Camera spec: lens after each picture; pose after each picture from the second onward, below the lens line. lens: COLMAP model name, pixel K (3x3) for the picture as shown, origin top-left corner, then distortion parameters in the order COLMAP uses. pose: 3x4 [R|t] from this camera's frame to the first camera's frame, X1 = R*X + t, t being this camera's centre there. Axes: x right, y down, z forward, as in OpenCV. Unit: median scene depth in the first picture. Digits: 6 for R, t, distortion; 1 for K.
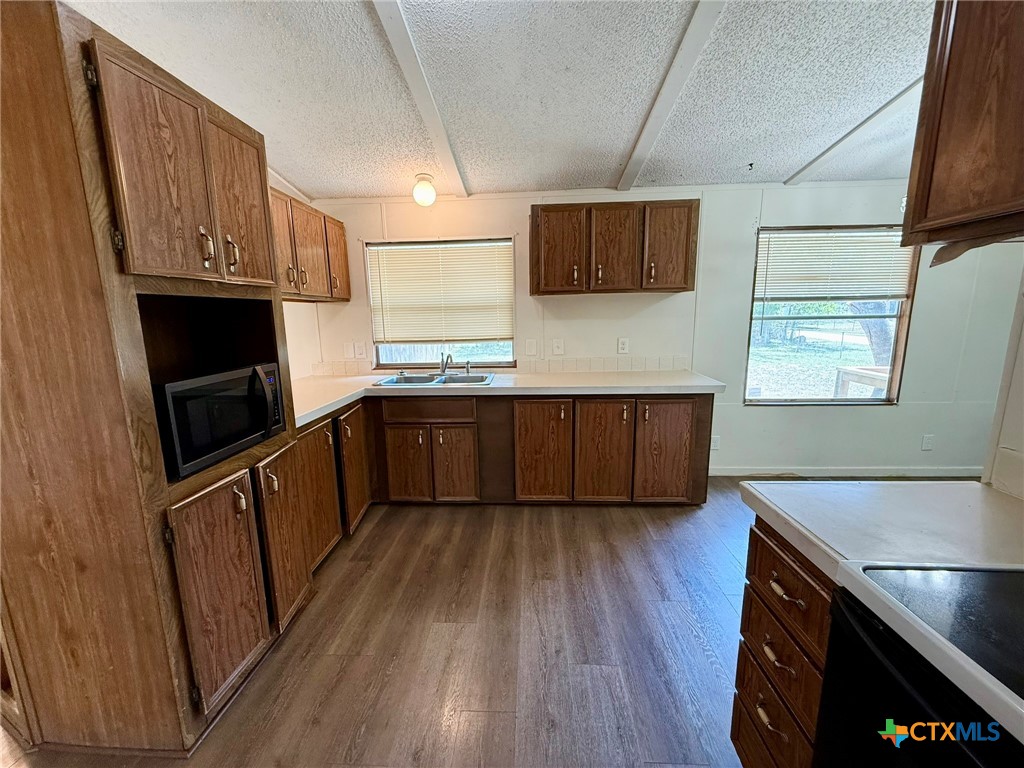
lens RADIAL K [[406.4, 0, 511.0], [0, 406.4, 386.3], [0, 0, 1]] dist [-0.007392, 0.000034]
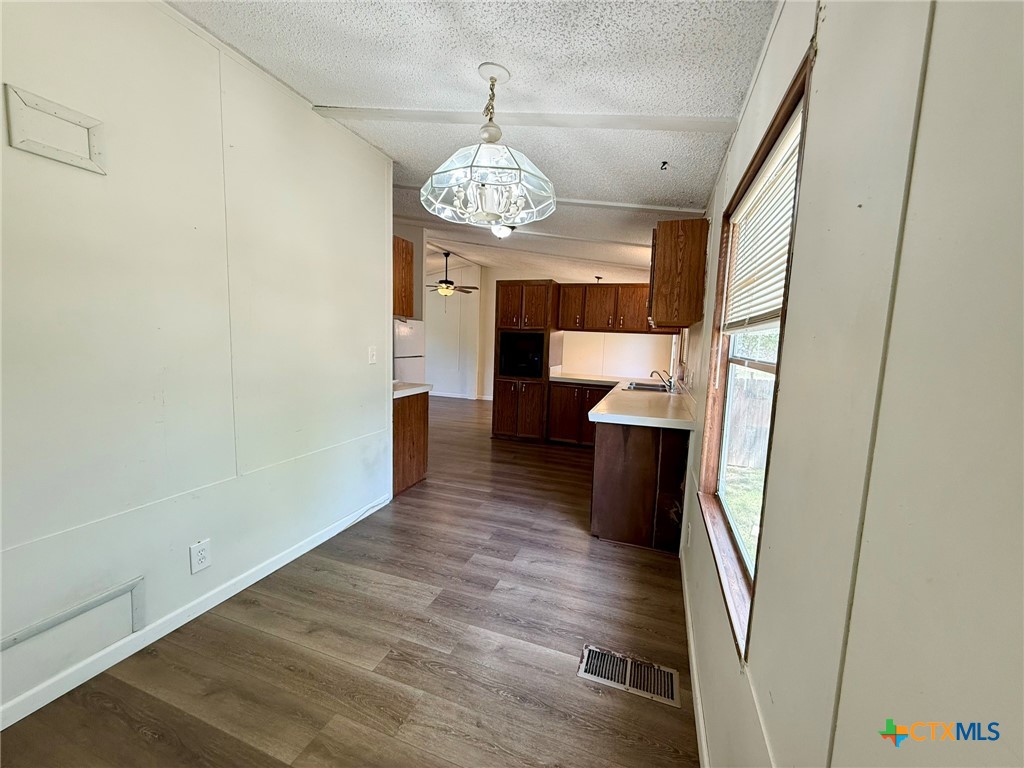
lens RADIAL K [[406.4, 0, 511.0], [0, 406.4, 386.3], [0, 0, 1]] dist [-0.007392, 0.000034]
pose [[-0.290955, 0.118092, -0.949420, 1.648491], [-0.196585, 0.963799, 0.180125, -0.226536], [0.936322, 0.239050, -0.257207, 1.134380]]
